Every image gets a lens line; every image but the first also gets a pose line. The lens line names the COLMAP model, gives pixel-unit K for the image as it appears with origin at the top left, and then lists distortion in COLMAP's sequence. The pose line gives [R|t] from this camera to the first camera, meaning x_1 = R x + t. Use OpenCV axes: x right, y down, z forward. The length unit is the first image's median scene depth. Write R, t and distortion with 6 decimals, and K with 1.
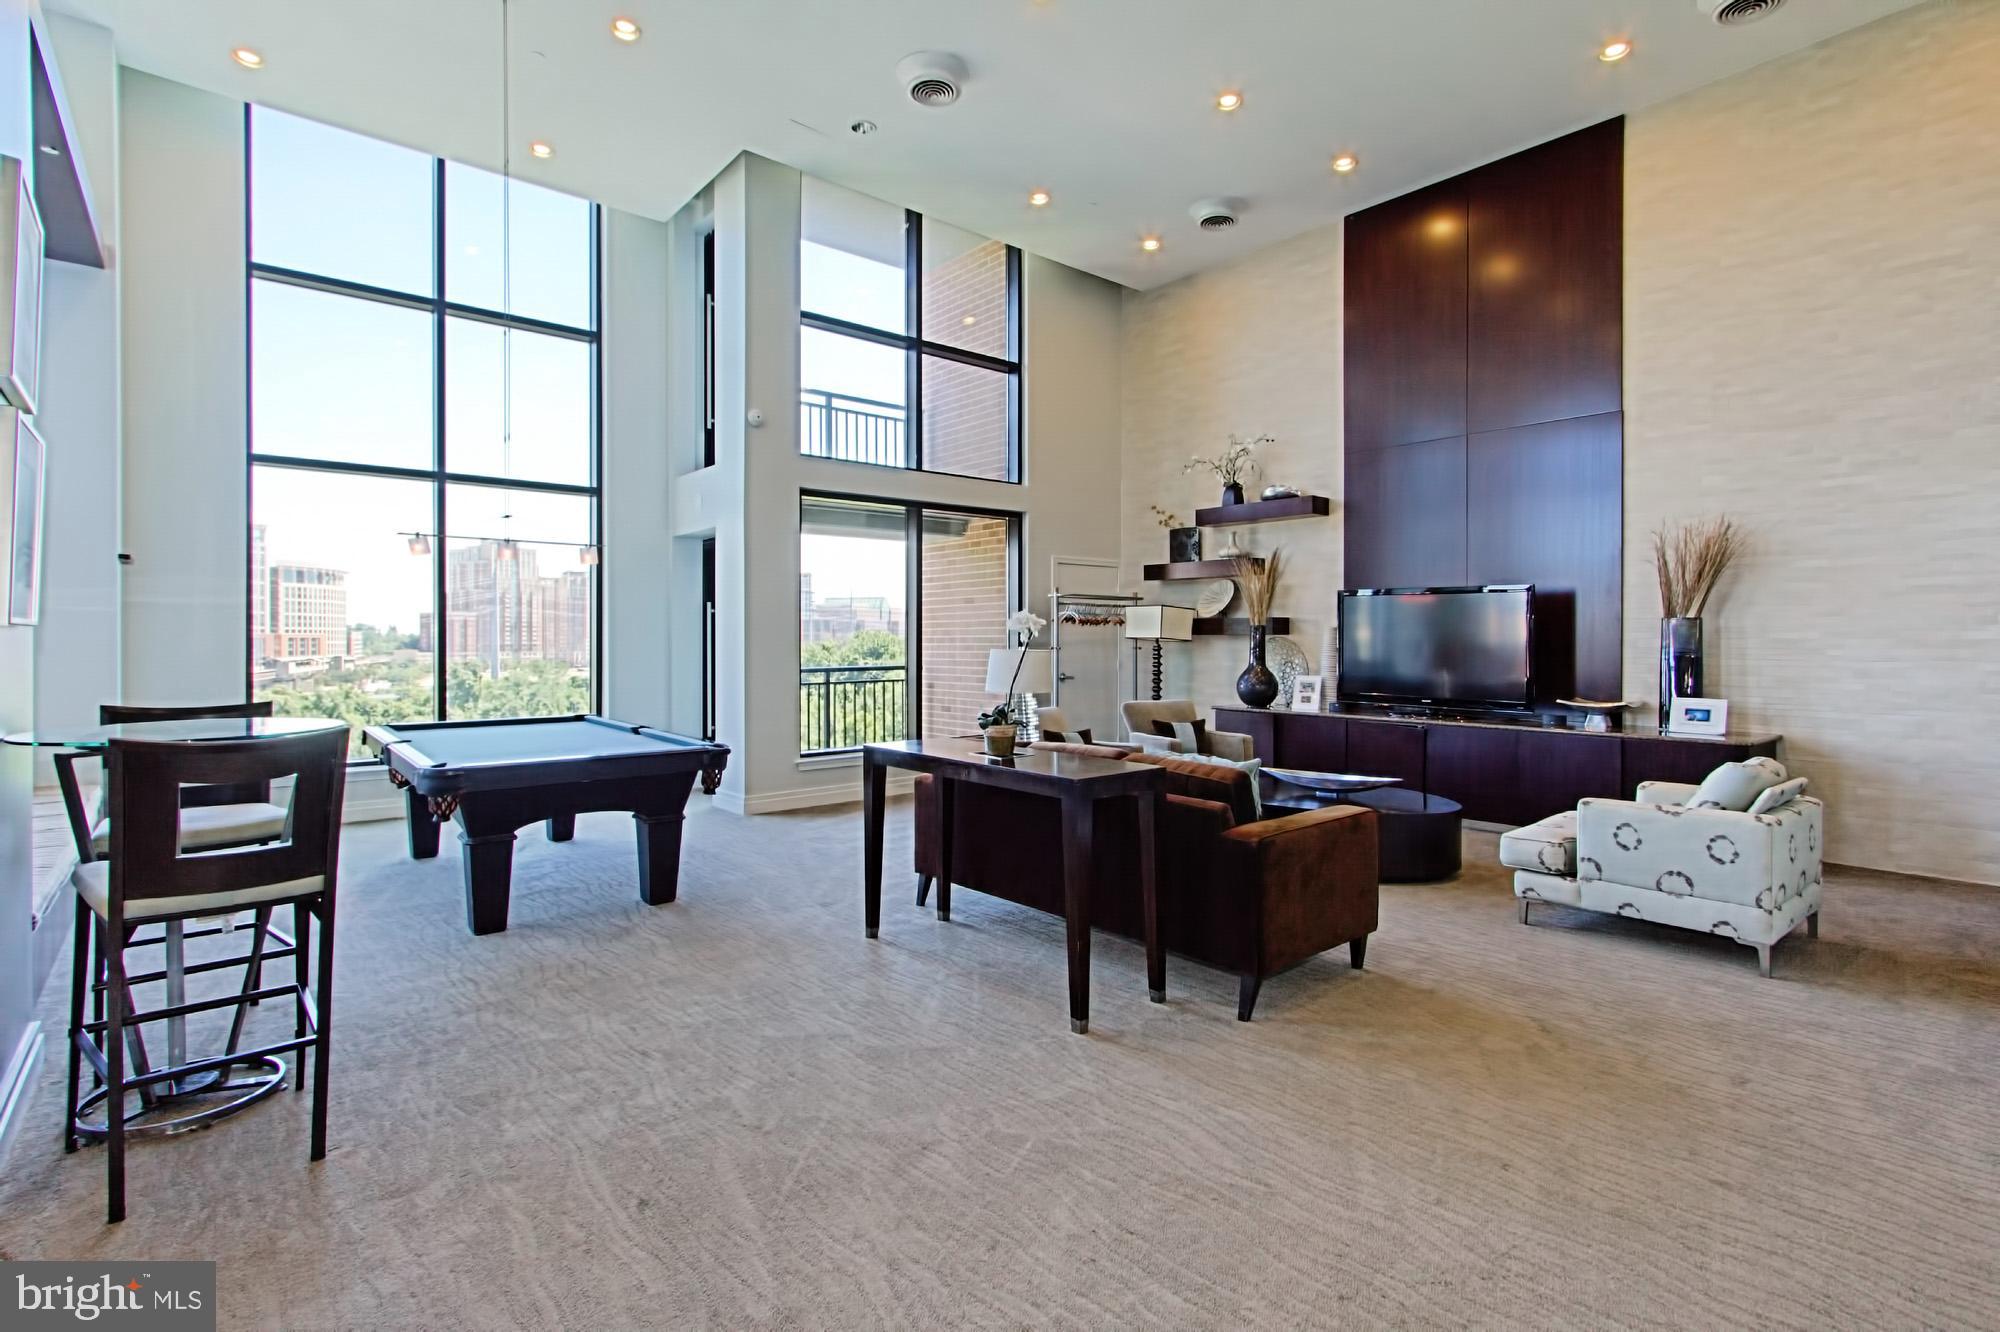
lens RADIAL K [[956.3, 0, 1000.0], [0, 956.3, 666.0], [0, 0, 1]] dist [0.000274, 0.000047]
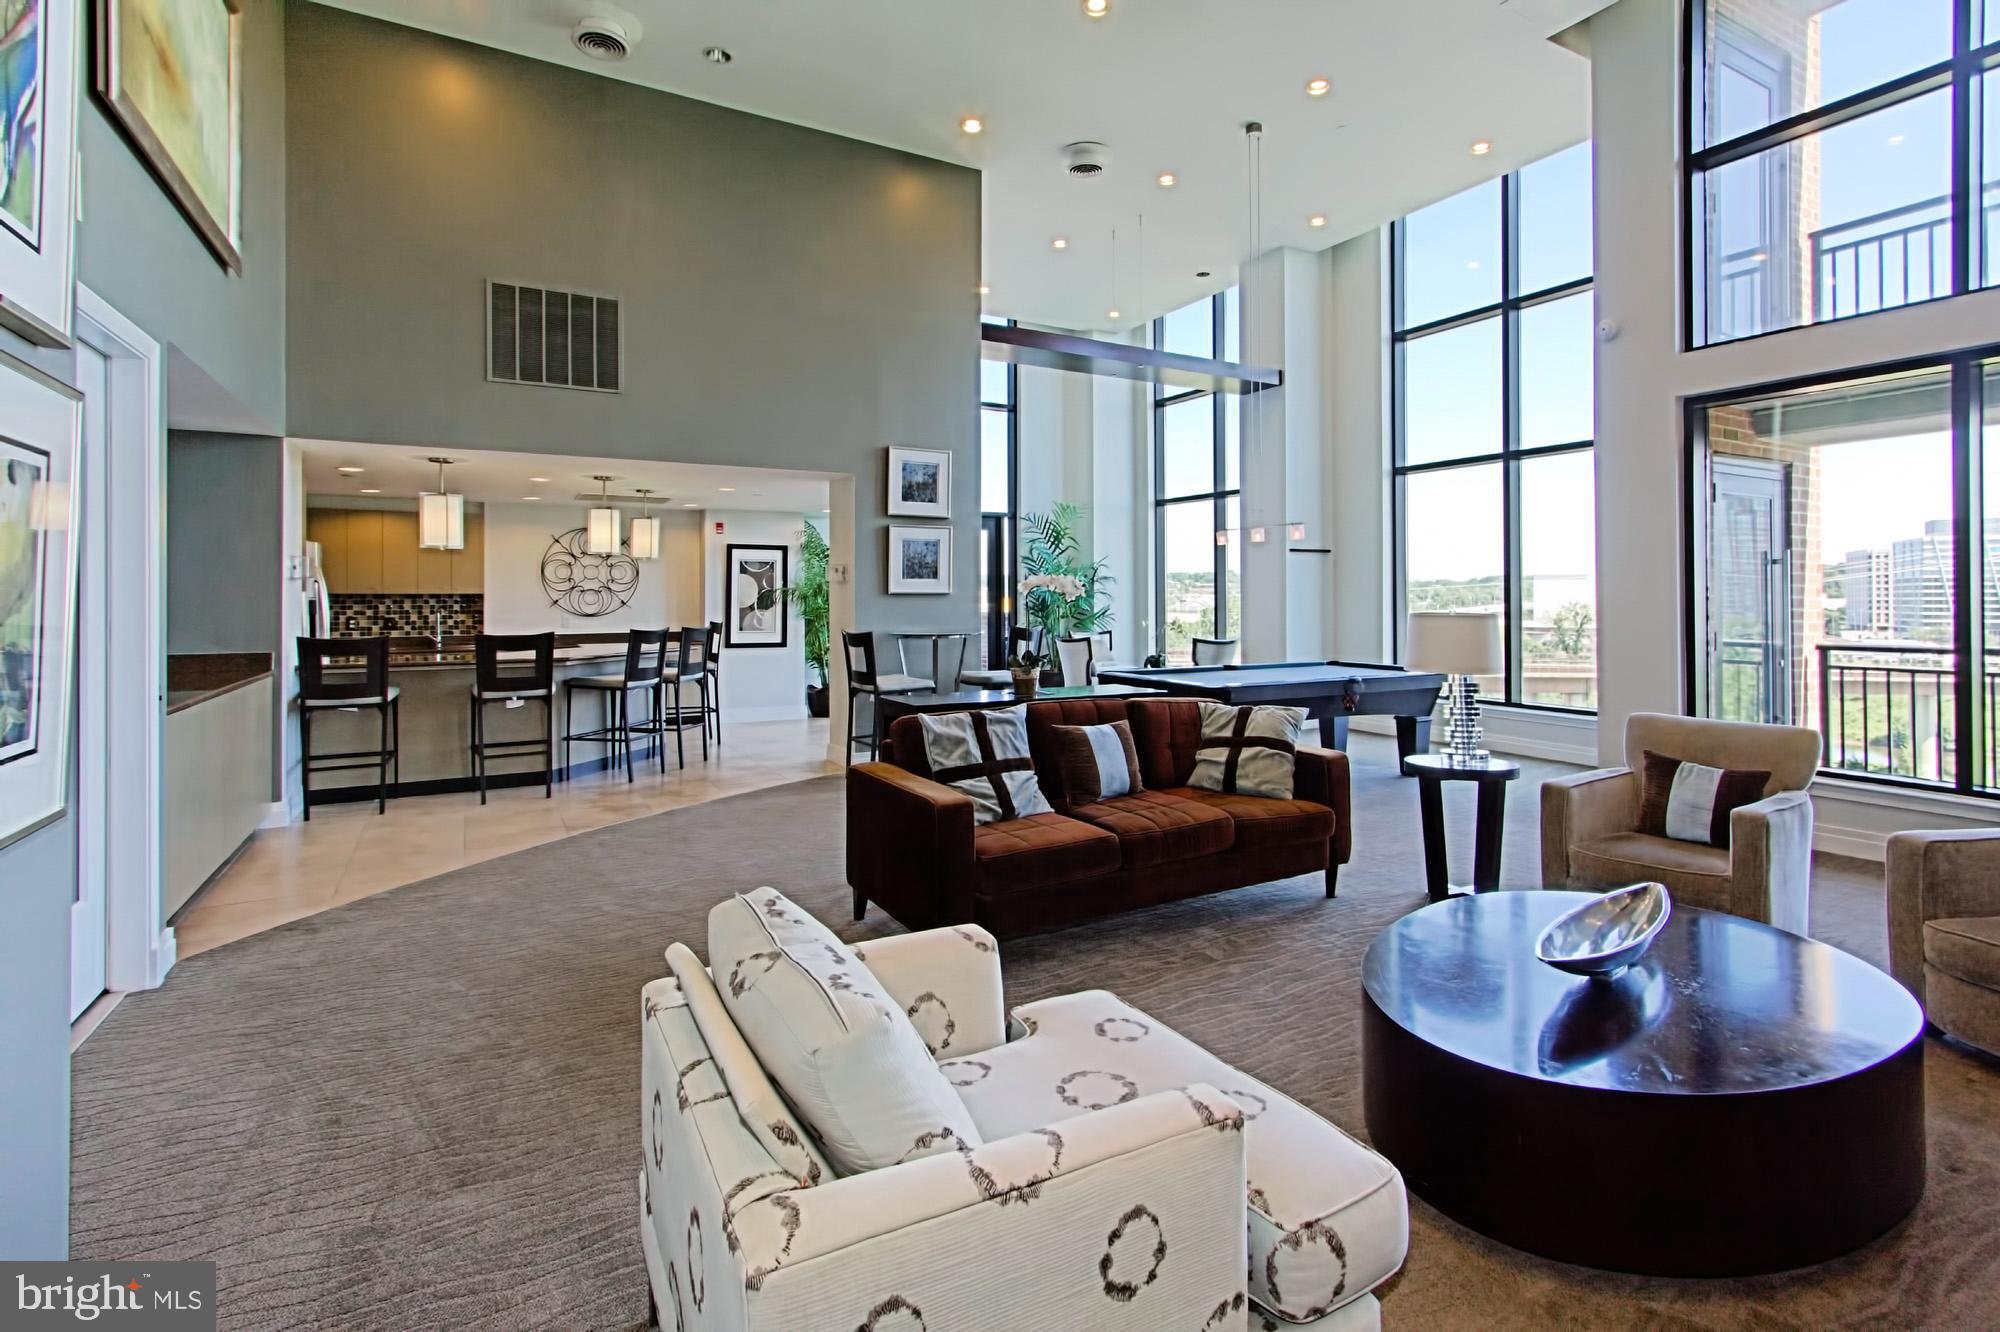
lens RADIAL K [[933.3, 0, 1000.3], [0, 933.3, 595.8], [0, 0, 1]] dist [-0.000616, -0.000193]
pose [[-0.174837, -0.003053, -0.984593, 0.580248], [-0.012380, 0.999923, -0.000902, -0.024271], [0.984520, 0.012032, -0.174861, 0.588015]]
